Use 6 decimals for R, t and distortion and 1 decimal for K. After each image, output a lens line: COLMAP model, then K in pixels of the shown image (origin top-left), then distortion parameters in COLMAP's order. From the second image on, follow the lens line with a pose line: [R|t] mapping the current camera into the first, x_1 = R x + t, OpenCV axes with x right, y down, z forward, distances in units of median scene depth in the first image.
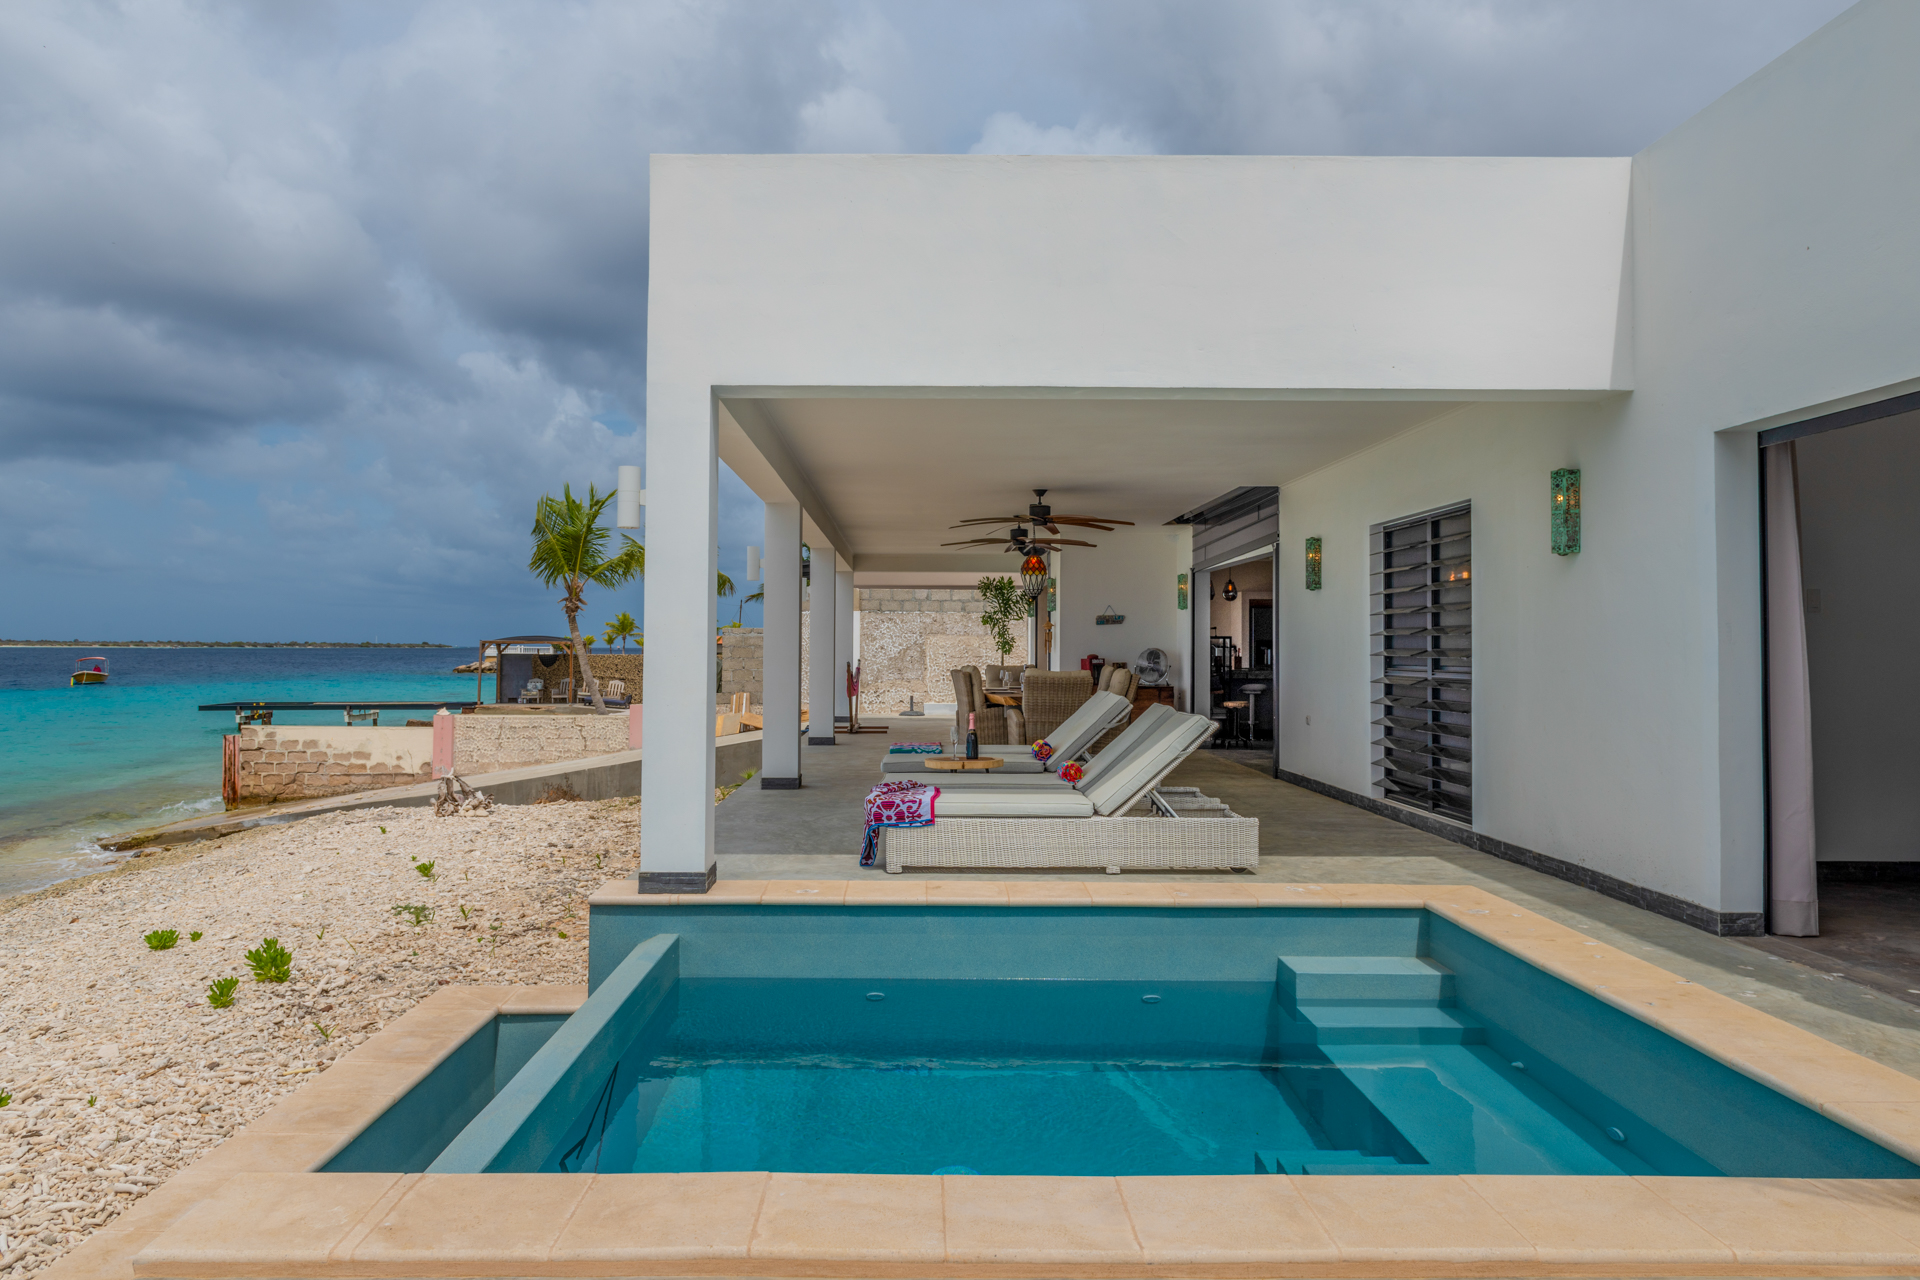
lens RADIAL K [[1302.6, 0, 952.2], [0, 1302.6, 606.4], [0, 0, 1]] dist [0.004379, -0.002661]
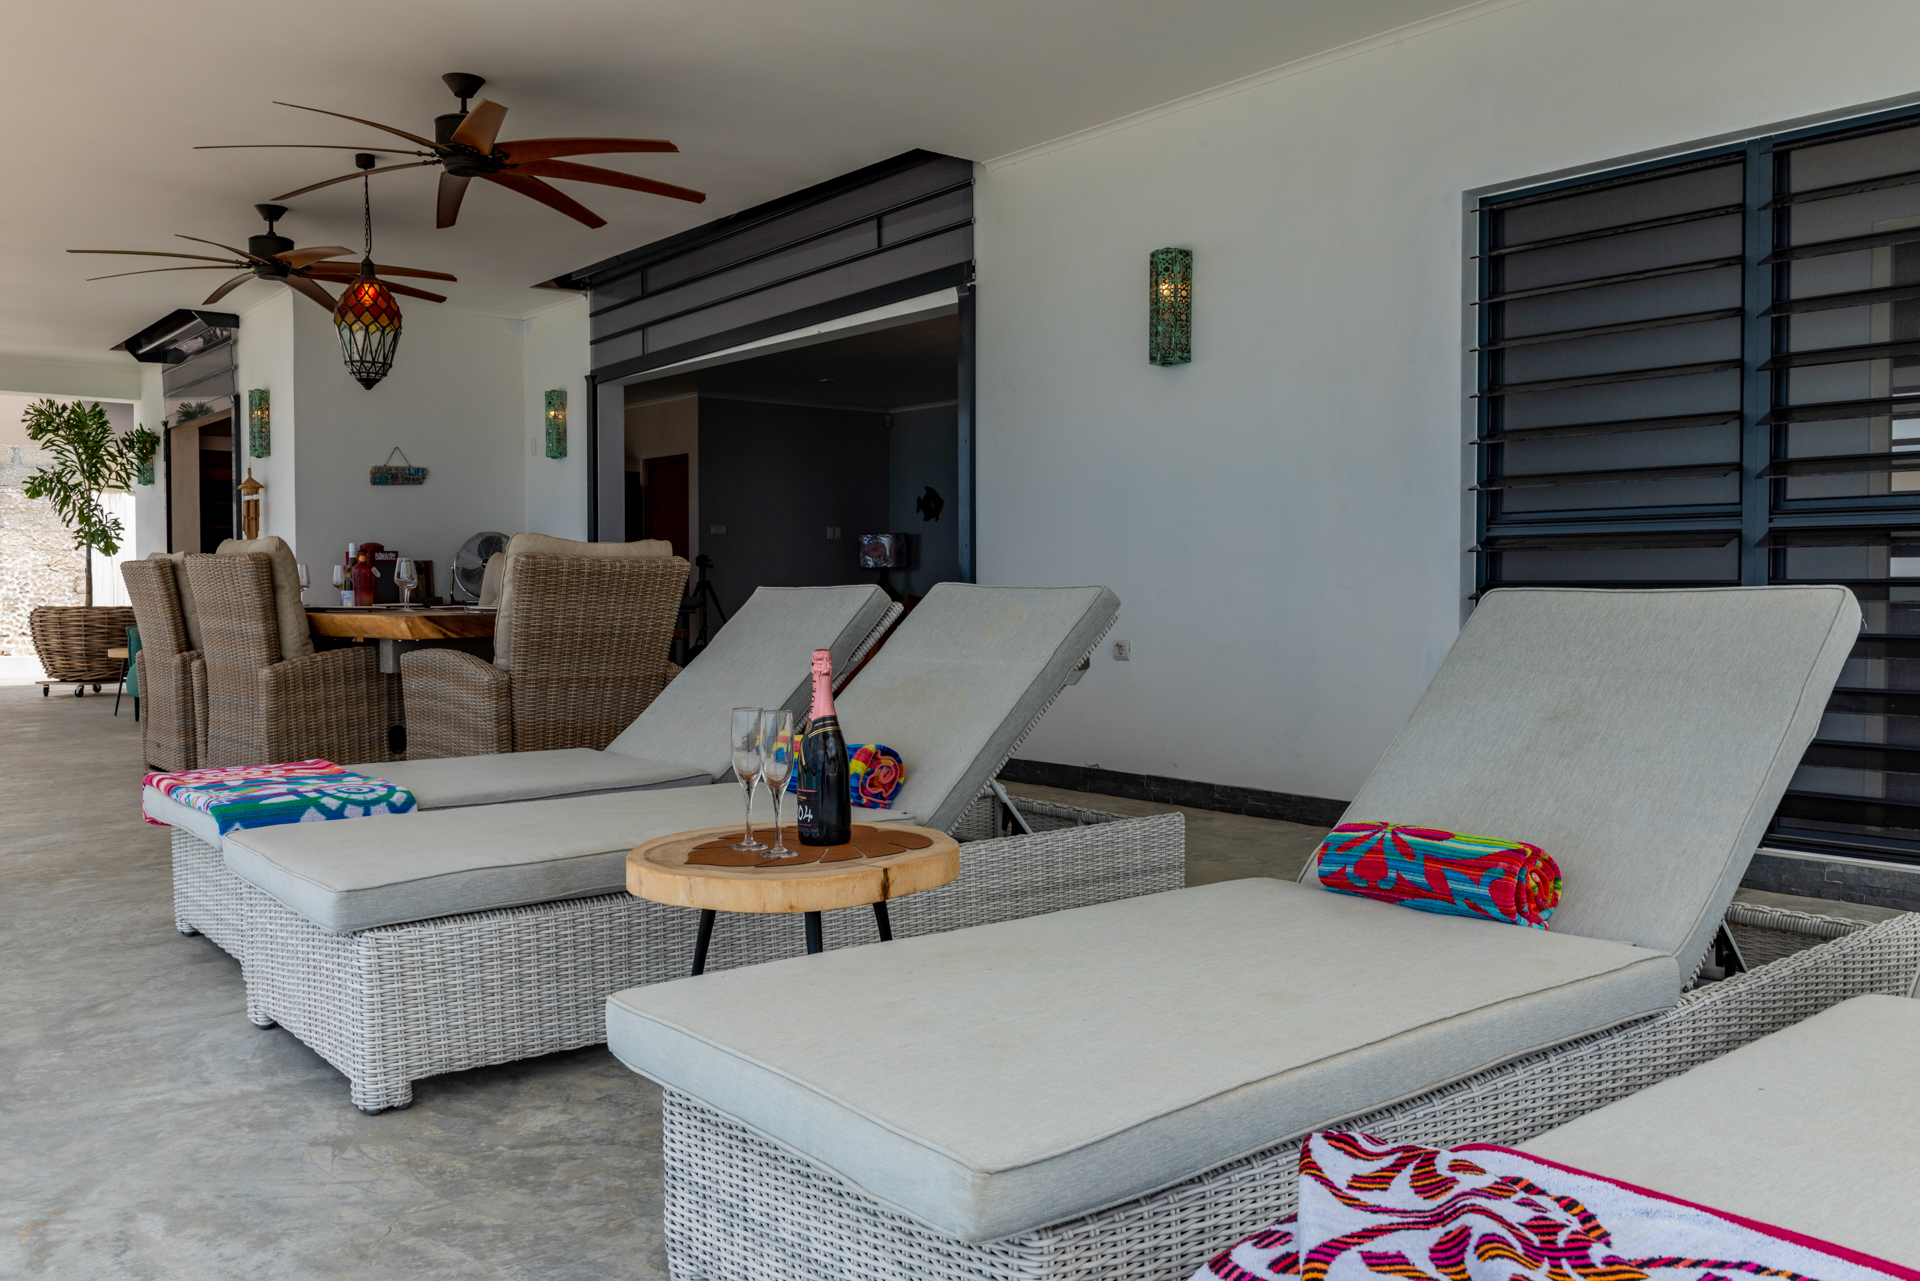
lens RADIAL K [[1515.9, 0, 960.4], [0, 1515.9, 600.8], [0, 0, 1]] dist [-0.008857, -0.009639]
pose [[0.784307, -0.010231, 0.620288, -0.075356], [-0.015908, 0.999204, 0.036595, 0.035676], [-0.620169, -0.038570, 0.783520, 0.433574]]
